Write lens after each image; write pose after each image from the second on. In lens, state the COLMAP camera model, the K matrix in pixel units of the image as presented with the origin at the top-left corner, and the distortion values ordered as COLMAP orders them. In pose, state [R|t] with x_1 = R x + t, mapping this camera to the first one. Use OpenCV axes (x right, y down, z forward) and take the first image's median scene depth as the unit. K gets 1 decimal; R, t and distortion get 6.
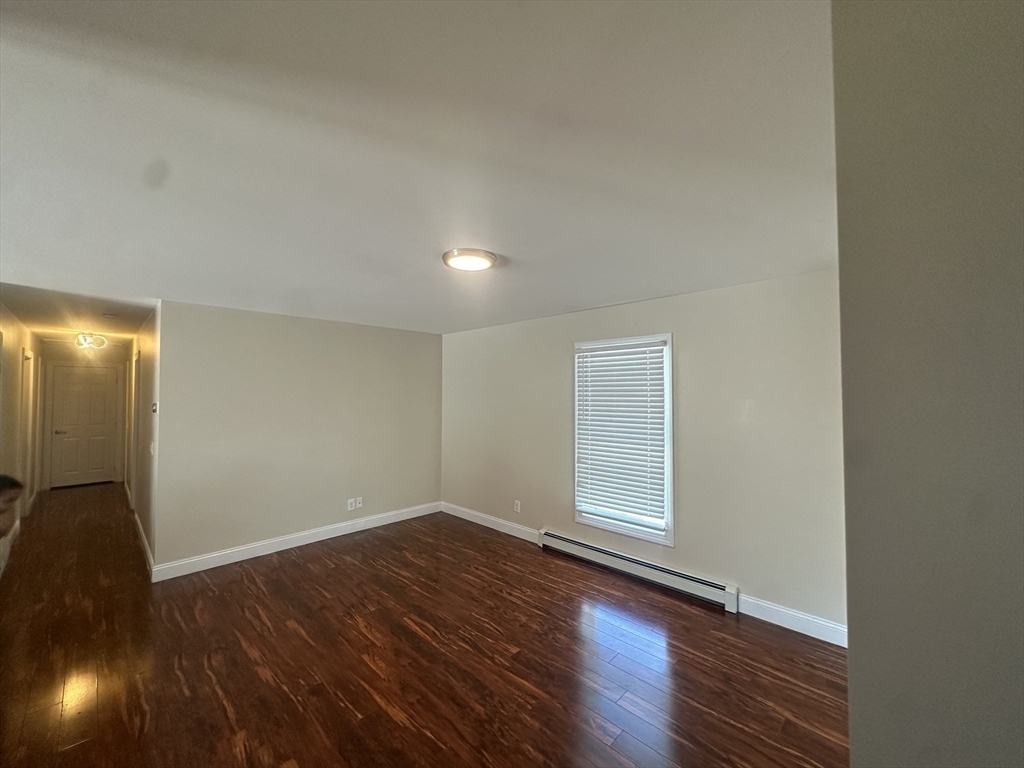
lens RADIAL K [[400.4, 0, 512.0], [0, 400.4, 384.0], [0, 0, 1]] dist [0.001114, 0.000375]
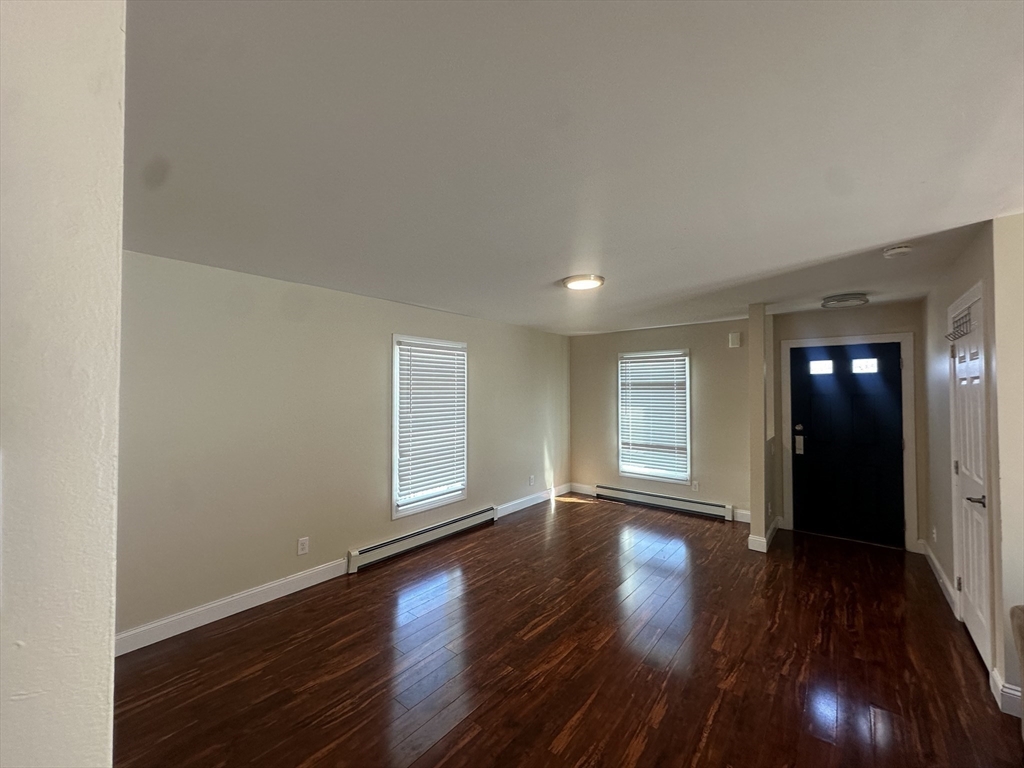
lens RADIAL K [[400.4, 0, 512.0], [0, 400.4, 384.0], [0, 0, 1]] dist [0.001114, 0.000375]
pose [[-0.069187, 0.017247, 0.997455, -1.096129], [-0.023046, 0.999556, -0.018882, 0.037791], [-0.997337, -0.024294, -0.068758, 1.043951]]
